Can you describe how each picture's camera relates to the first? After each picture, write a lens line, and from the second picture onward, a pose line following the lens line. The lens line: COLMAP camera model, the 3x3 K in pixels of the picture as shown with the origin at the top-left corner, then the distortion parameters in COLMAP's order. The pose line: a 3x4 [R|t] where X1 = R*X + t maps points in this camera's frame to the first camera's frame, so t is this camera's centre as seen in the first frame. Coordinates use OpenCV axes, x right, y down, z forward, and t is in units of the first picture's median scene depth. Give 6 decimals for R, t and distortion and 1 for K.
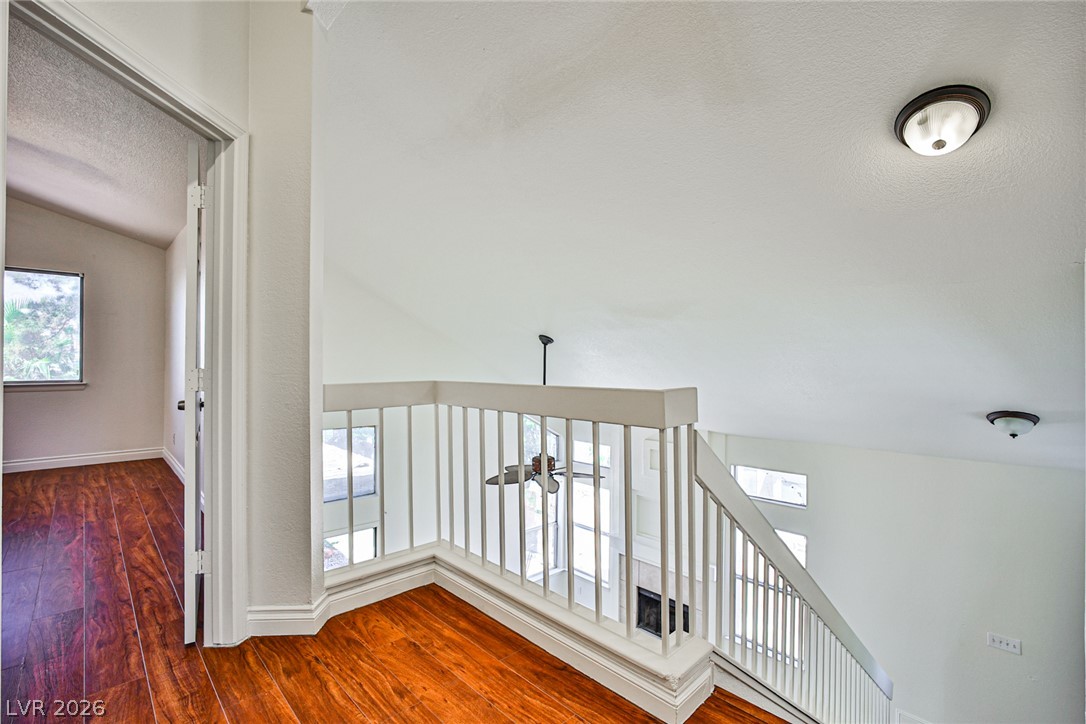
lens RADIAL K [[491.0, 0, 552.0], [0, 491.0, 356.7], [0, 0, 1]] dist [-0.029655, 0.010627]
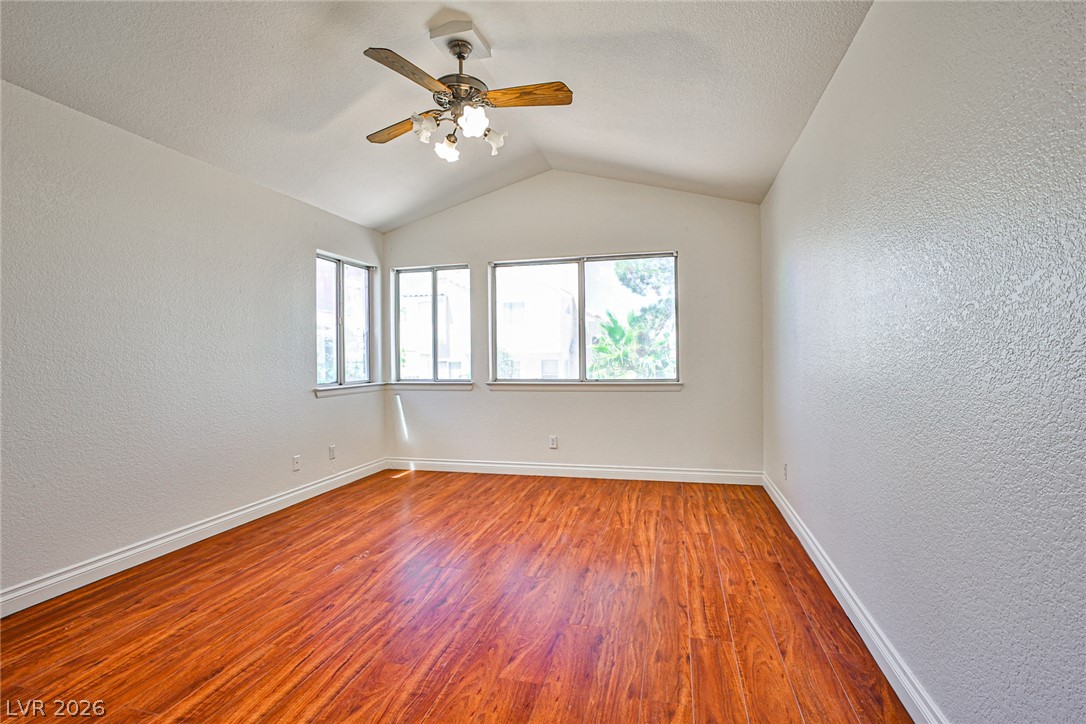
lens RADIAL K [[530.7, 0, 542.9], [0, 530.7, 356.9], [0, 0, 1]] dist [-0.013534, 0.001625]
pose [[0.525672, -0.010833, -0.850619, -0.289994], [0.020225, 0.999795, -0.000235, 0.005045], [0.850447, -0.017080, 0.525783, 0.290493]]
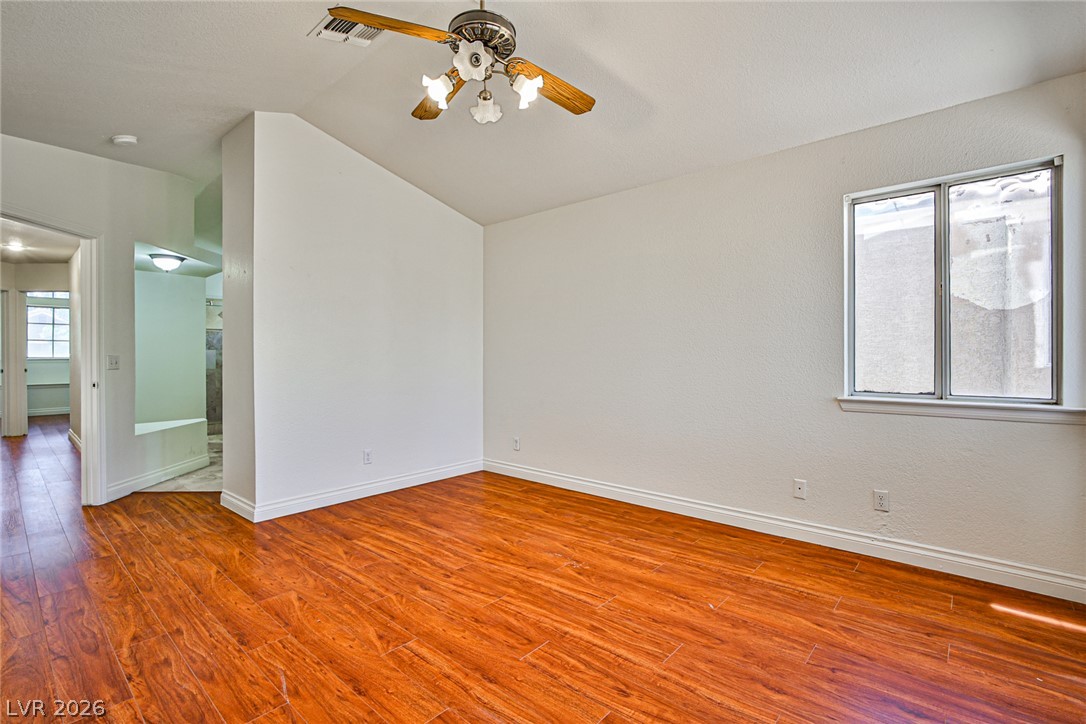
lens RADIAL K [[491.0, 0, 549.2], [0, 491.0, 363.5], [0, 0, 1]] dist [-0.029655, 0.010627]
pose [[-0.996773, 0.000095, -0.080271, -2.554157], [-0.000382, 0.999982, 0.005936, 0.013356], [0.080270, 0.005948, -0.996755, 3.000000]]
